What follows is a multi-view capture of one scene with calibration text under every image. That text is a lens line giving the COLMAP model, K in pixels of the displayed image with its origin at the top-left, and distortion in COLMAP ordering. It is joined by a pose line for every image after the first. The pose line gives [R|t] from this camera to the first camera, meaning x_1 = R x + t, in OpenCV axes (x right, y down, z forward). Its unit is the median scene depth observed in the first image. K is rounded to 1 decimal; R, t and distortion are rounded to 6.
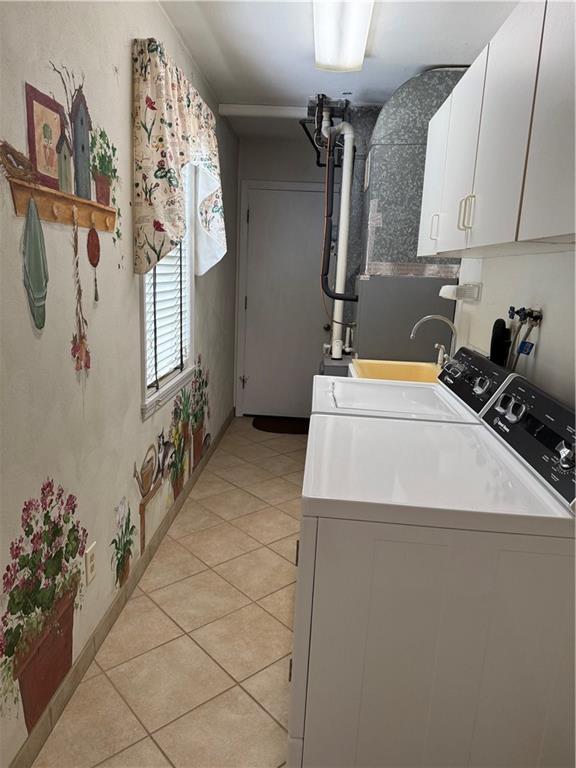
lens RADIAL K [[537.4, 0, 278.9], [0, 537.4, 369.2], [0, 0, 1]] dist [0.153923, -0.250220]
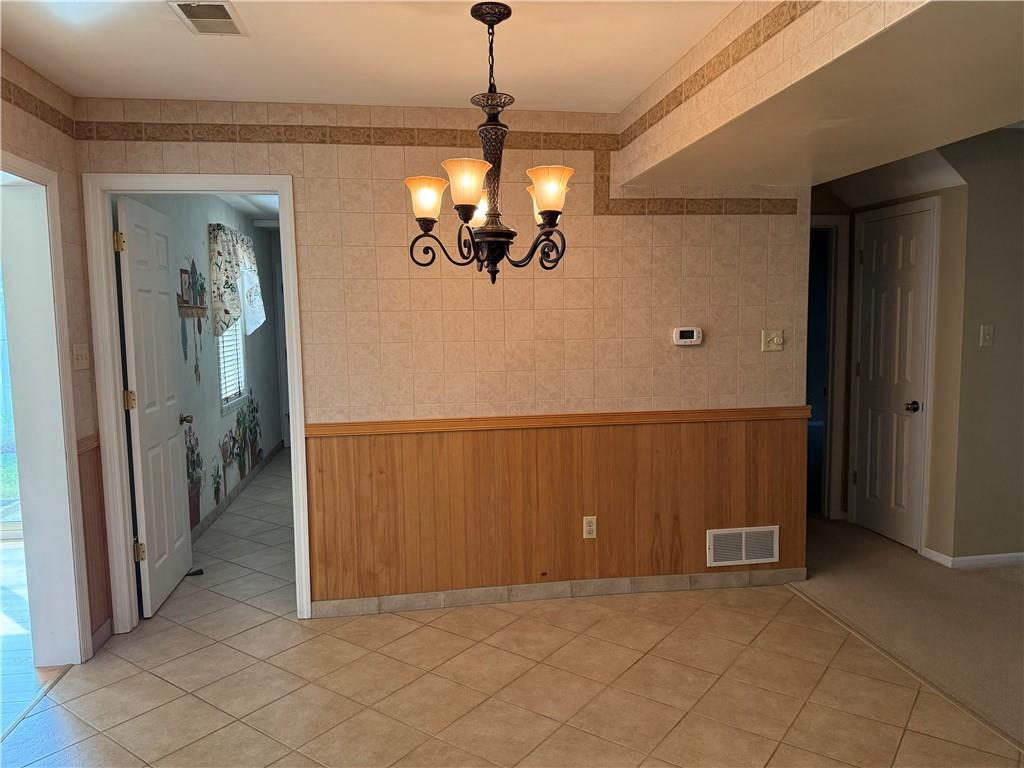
lens RADIAL K [[716.6, 0, 512.0], [0, 716.6, 384.0], [0, 0, 1]] dist [0.153923, -0.250220]
pose [[0.973627, -0.076071, 0.215090, 0.188975], [0.094988, 0.992338, -0.079012, 0.293773], [-0.207432, 0.097359, 0.973393, -1.703792]]
